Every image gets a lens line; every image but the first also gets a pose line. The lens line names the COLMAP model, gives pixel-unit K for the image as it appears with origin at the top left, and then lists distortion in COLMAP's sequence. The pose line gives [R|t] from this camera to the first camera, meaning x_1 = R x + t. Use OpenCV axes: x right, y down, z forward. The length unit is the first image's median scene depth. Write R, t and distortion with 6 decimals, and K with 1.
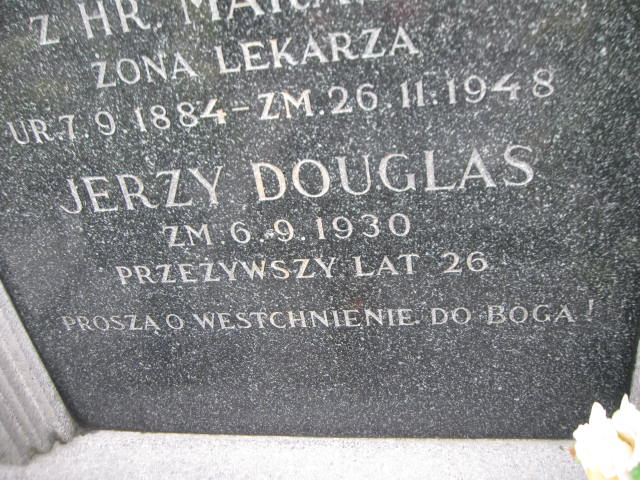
lens RADIAL K [[646.8, 0, 320.0], [0, 646.8, 240.0], [0, 0, 1]] dist [-0.141625, 0.074322]
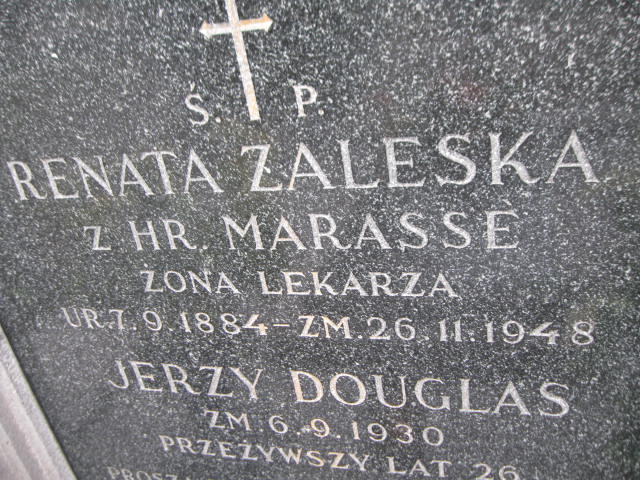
lens RADIAL K [[646.8, 0, 320.0], [0, 646.8, 240.0], [0, 0, 1]] dist [-0.141625, 0.074322]
pose [[0.994677, 0.047471, -0.091456, 0.024590], [-0.051137, 0.997962, -0.038172, -0.299251], [0.089458, 0.042646, 0.995077, -0.023270]]
